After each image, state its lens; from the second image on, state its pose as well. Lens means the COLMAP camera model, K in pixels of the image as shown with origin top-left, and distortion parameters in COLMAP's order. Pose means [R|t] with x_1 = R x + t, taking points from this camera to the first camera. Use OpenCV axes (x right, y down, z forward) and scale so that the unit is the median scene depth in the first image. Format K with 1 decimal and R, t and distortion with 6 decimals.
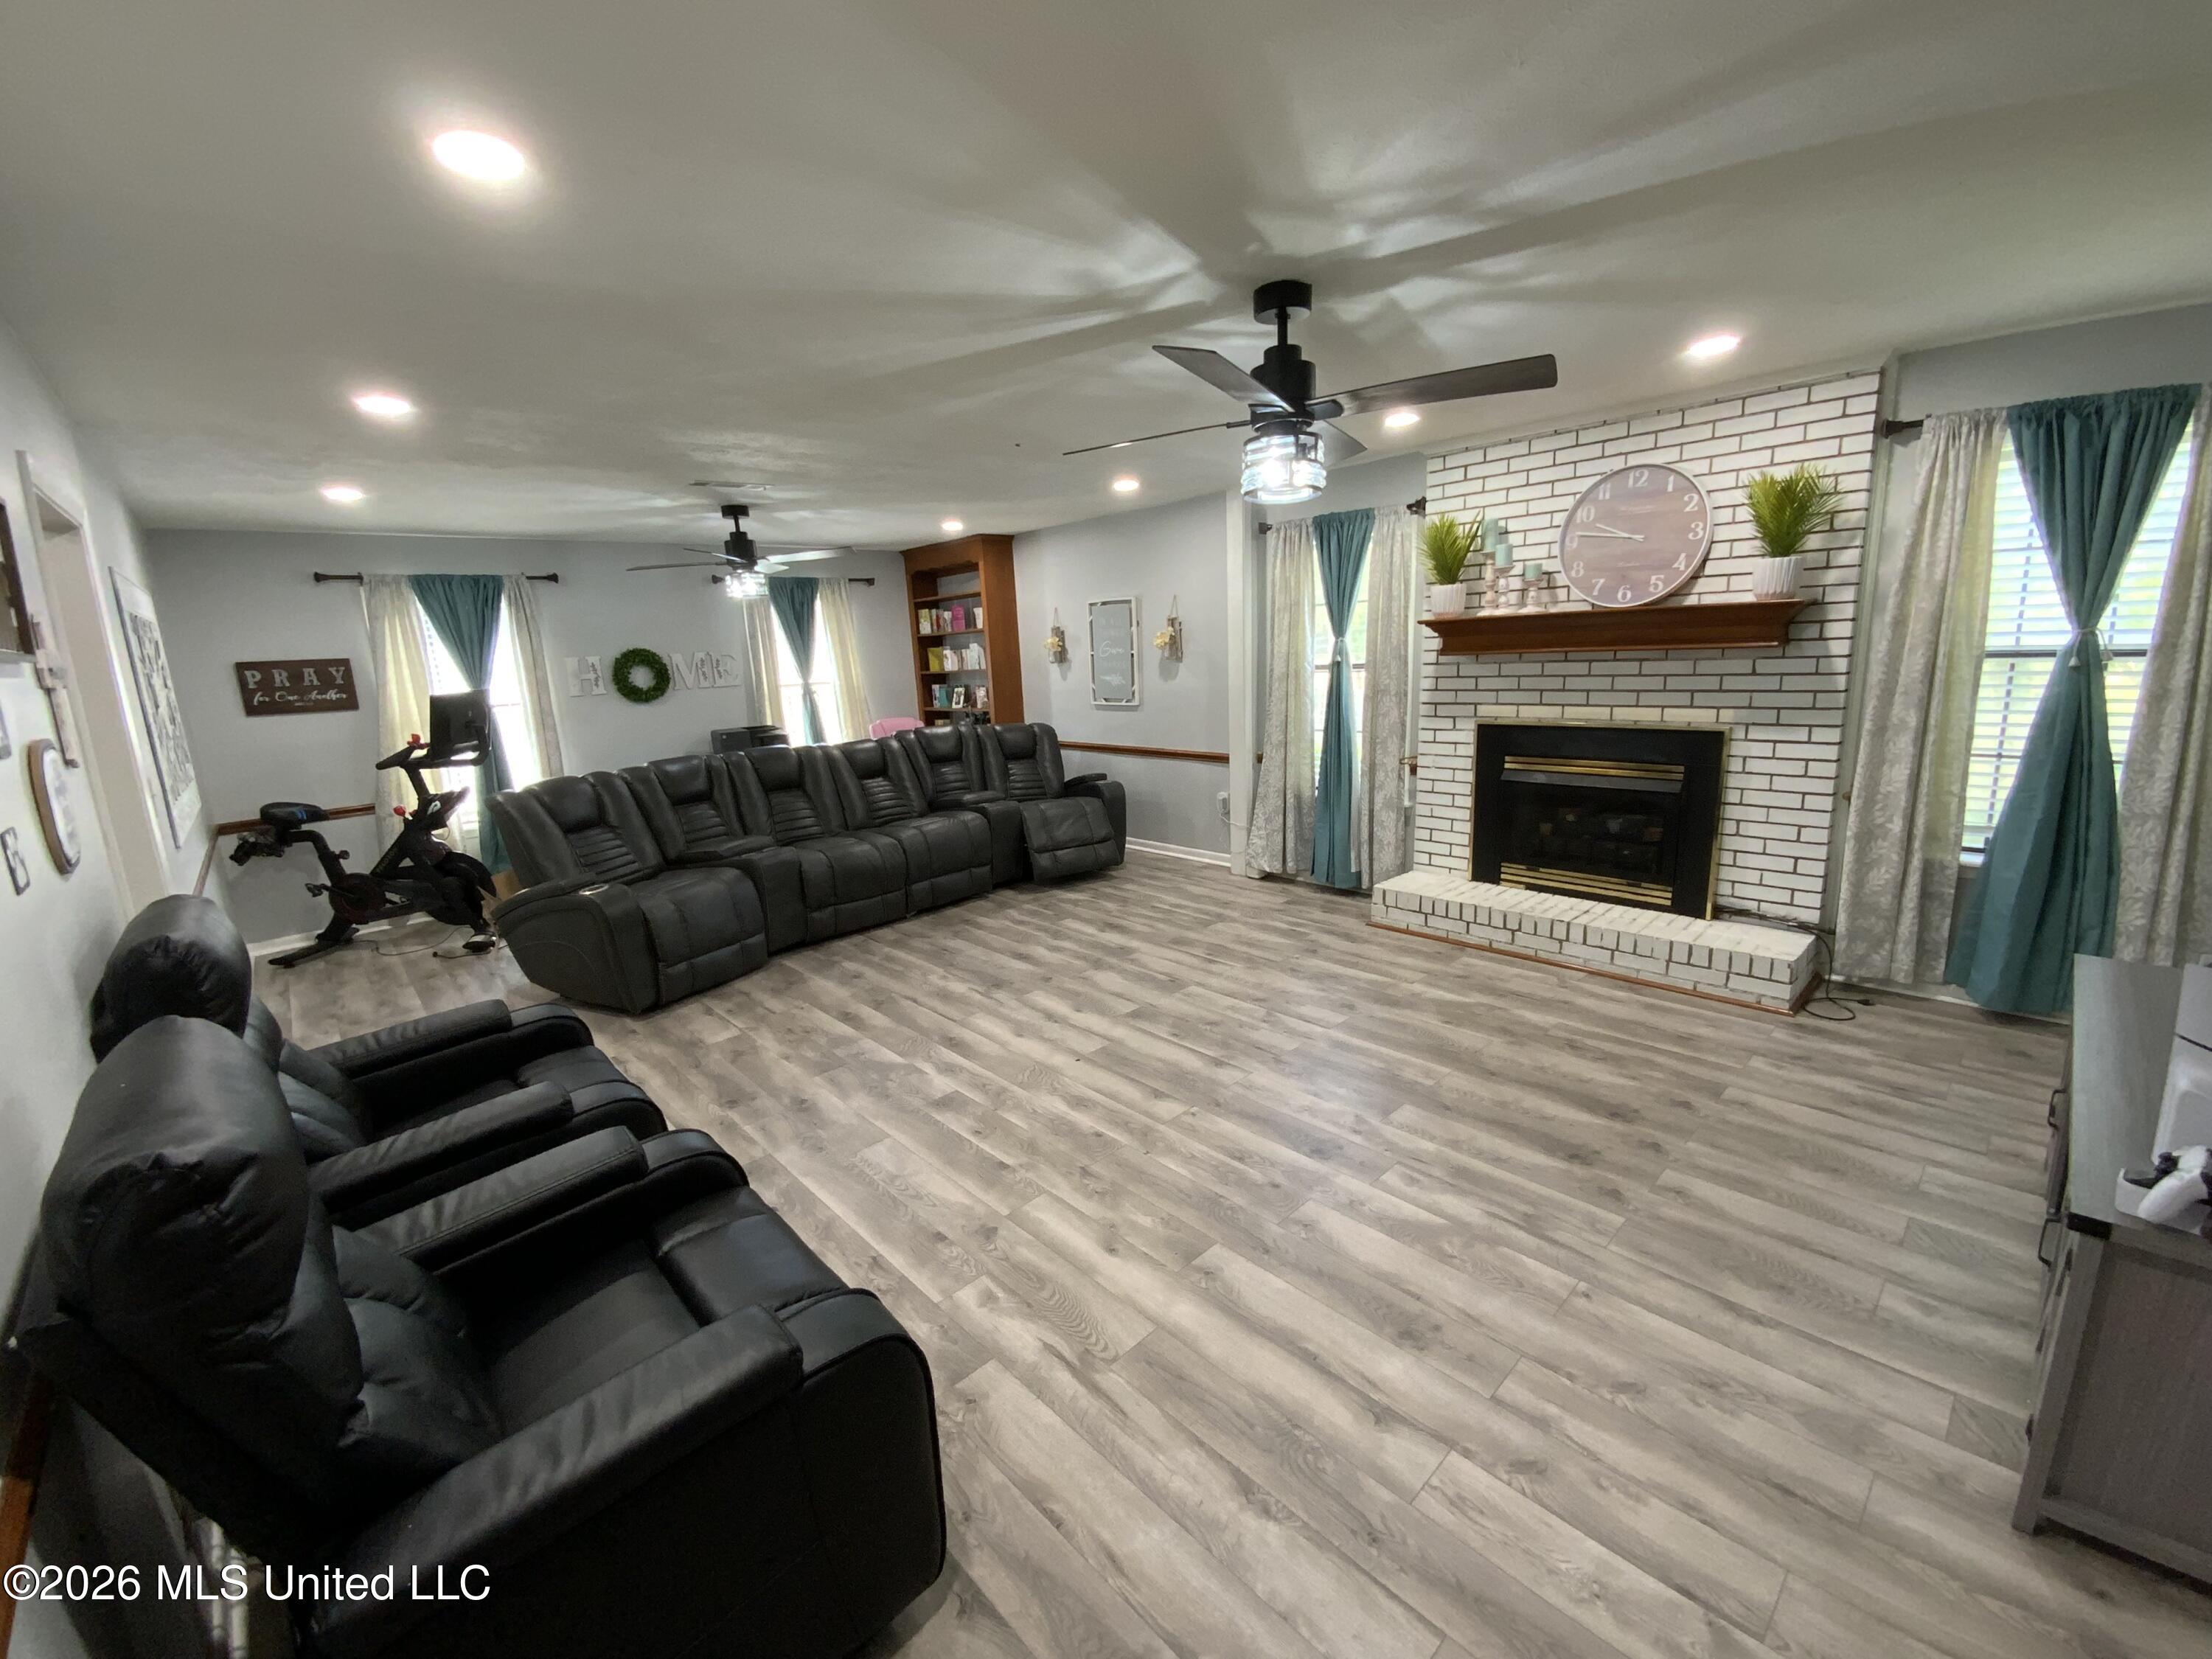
lens RADIAL K [[899.7, 0, 1114.6], [0, 899.7, 818.5], [0, 0, 1]] dist [0.008914, -0.000224]
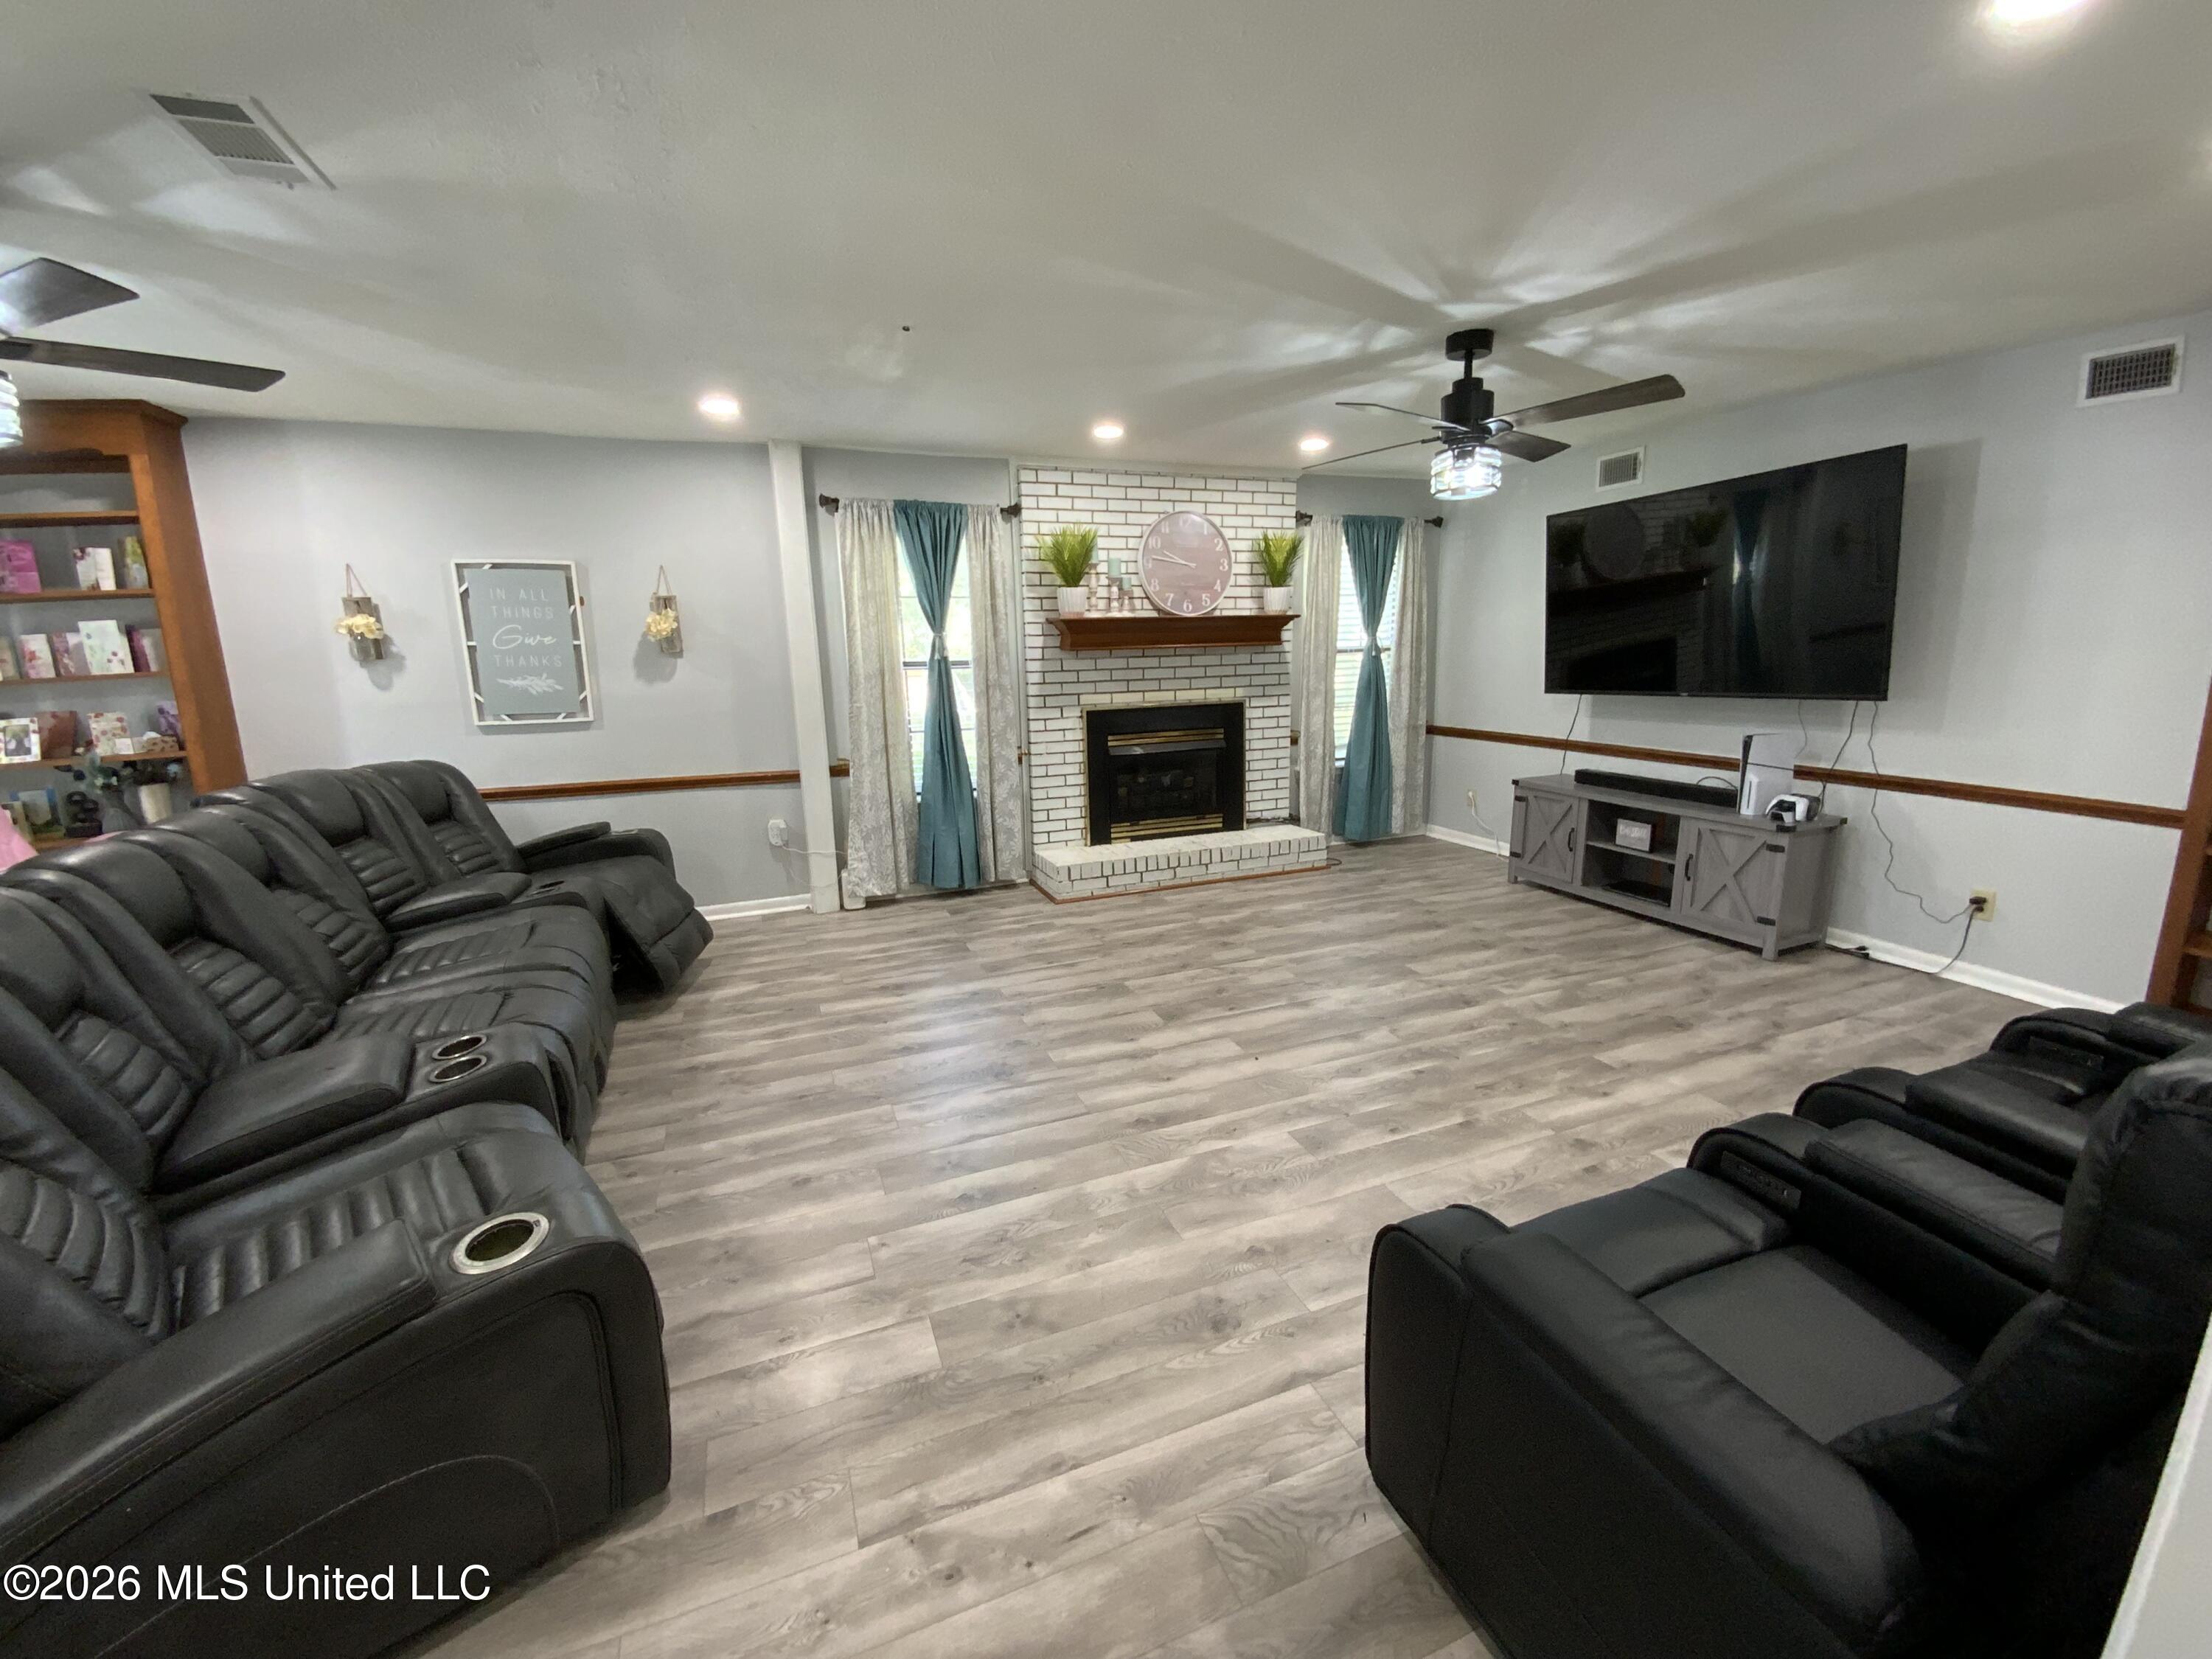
lens RADIAL K [[888.5, 0, 1106.0], [0, 888.5, 829.5], [0, 0, 1]] dist [0.063331, -0.045483]
pose [[0.362929, -0.153672, 0.919058, -0.756655], [0.179284, 0.979395, 0.092963, -0.064152], [-0.914407, 0.131033, 0.383002, 0.626486]]
